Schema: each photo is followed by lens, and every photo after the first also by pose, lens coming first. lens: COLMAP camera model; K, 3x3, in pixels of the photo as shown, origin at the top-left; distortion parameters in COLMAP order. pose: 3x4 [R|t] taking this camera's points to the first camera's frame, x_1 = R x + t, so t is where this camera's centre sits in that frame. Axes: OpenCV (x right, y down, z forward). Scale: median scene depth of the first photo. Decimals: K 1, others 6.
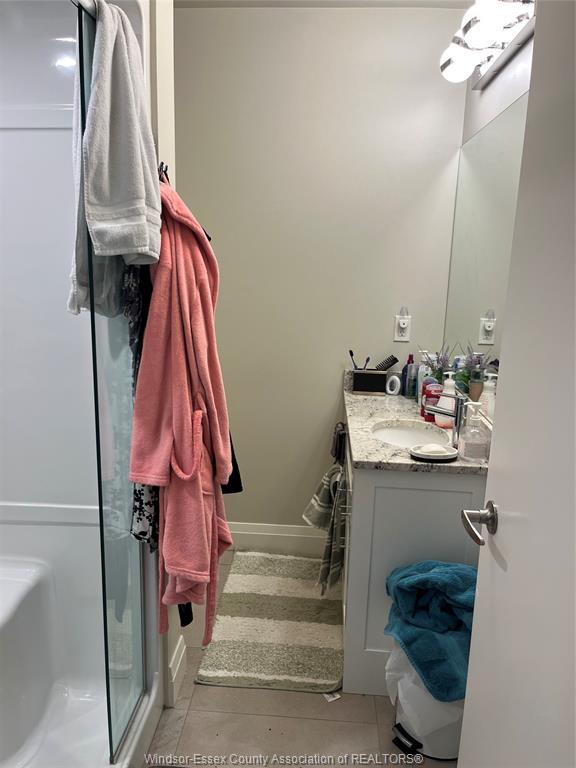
lens RADIAL K [[585.6, 0, 288.0], [0, 585.6, 384.0], [0, 0, 1]] dist [0.073349, -0.112991]
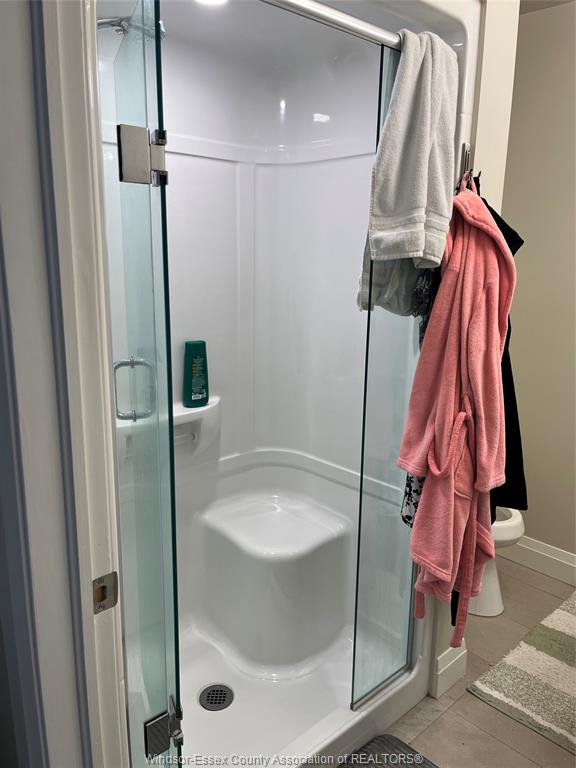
lens RADIAL K [[585.6, 0, 288.0], [0, 585.6, 384.0], [0, 0, 1]] dist [0.073349, -0.112991]
pose [[0.722356, 0.137578, -0.677698, 0.312128], [-0.143520, 0.988497, 0.047695, -0.008188], [0.676464, 0.062810, 0.733792, 0.049390]]
